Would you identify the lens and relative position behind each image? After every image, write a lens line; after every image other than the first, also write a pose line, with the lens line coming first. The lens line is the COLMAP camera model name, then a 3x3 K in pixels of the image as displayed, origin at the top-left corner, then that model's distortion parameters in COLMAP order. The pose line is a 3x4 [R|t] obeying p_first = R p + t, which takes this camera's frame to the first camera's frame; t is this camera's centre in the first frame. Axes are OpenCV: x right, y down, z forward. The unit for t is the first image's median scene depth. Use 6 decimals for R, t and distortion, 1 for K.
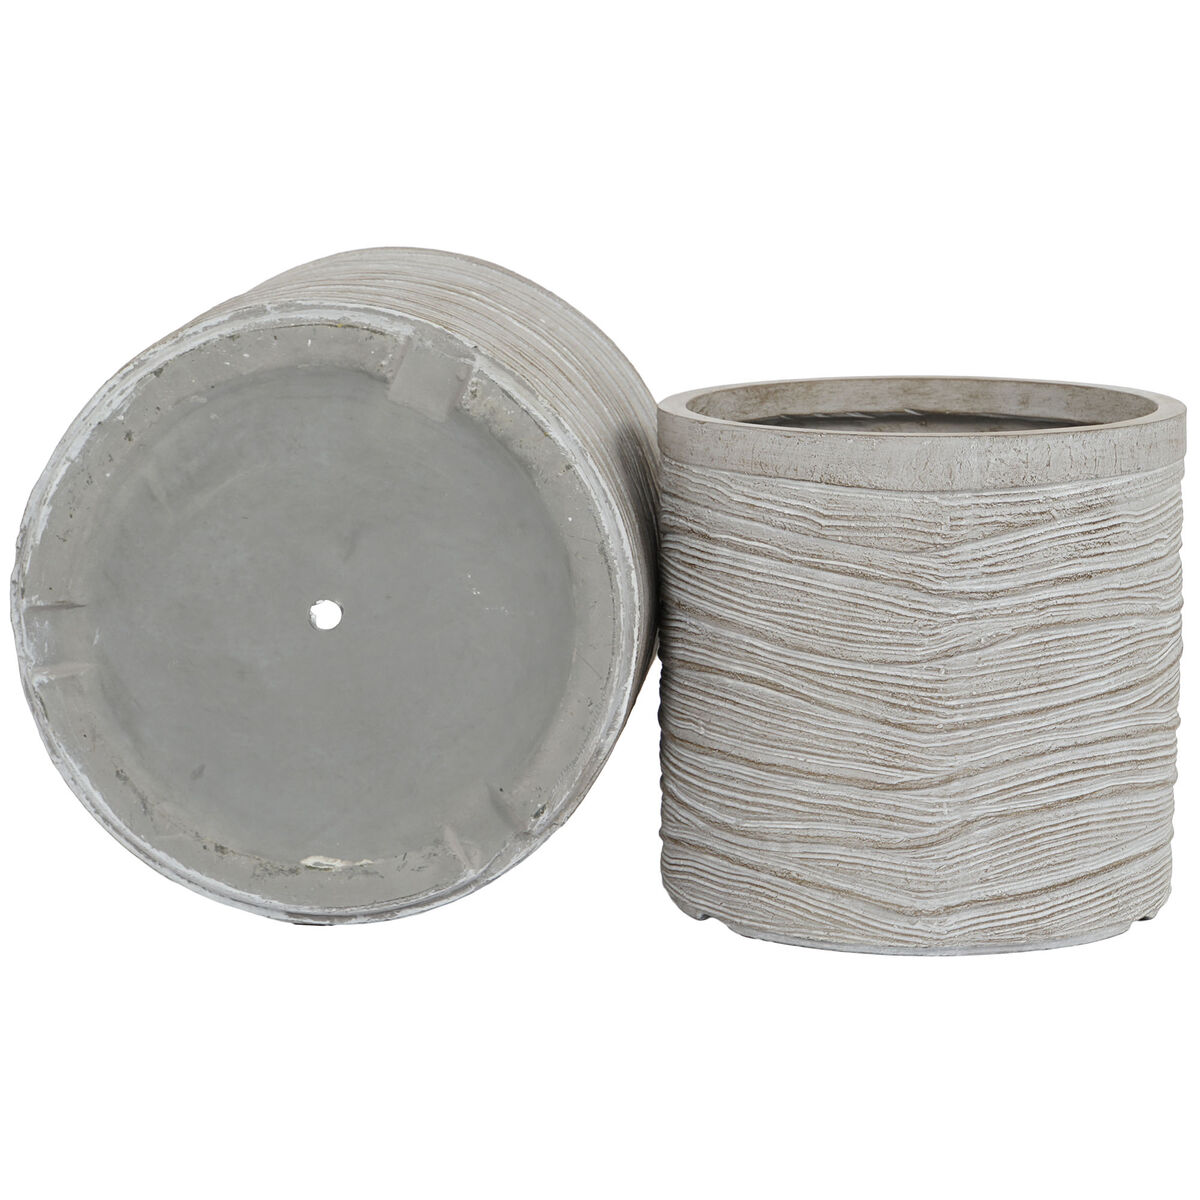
lens RADIAL K [[4428.4, 0, 600.0], [0, 4428.4, 600.0], [0, 0, 1]] dist [0.411569, 2.633699]
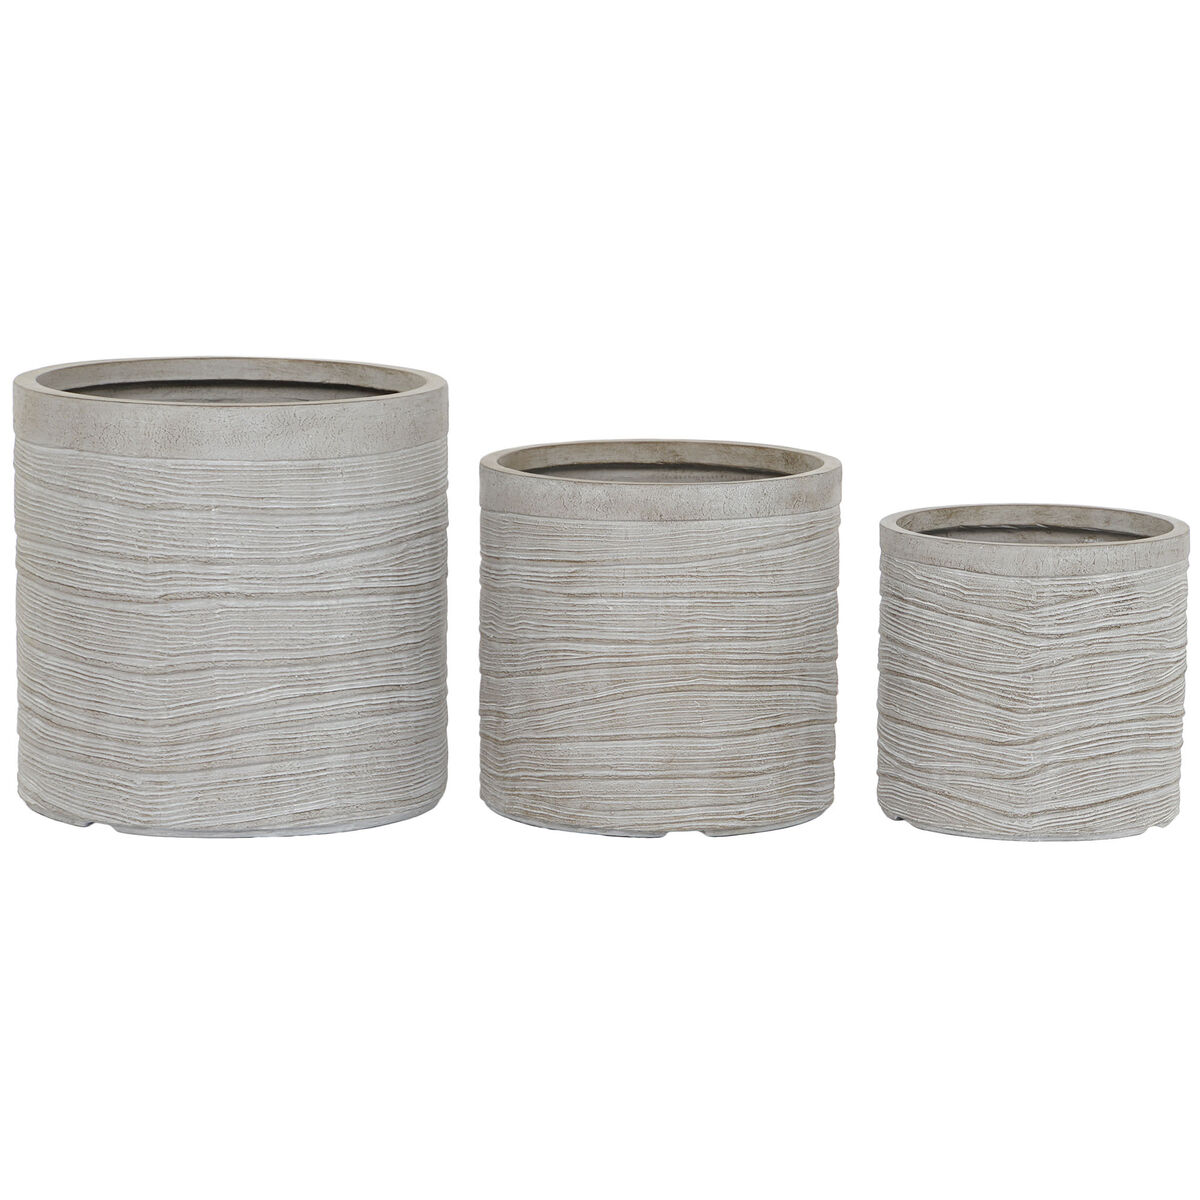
lens RADIAL K [[8030.7, 0, 568.5], [0, 8030.7, 626.6], [0, 0, 1]] dist [1.634077, 40.318578]
pose [[0.997036, 0.026764, -0.072128, 0.123703], [-0.026283, 0.999626, 0.007616, -0.024033], [0.072305, -0.005698, 0.997366, -2.195539]]
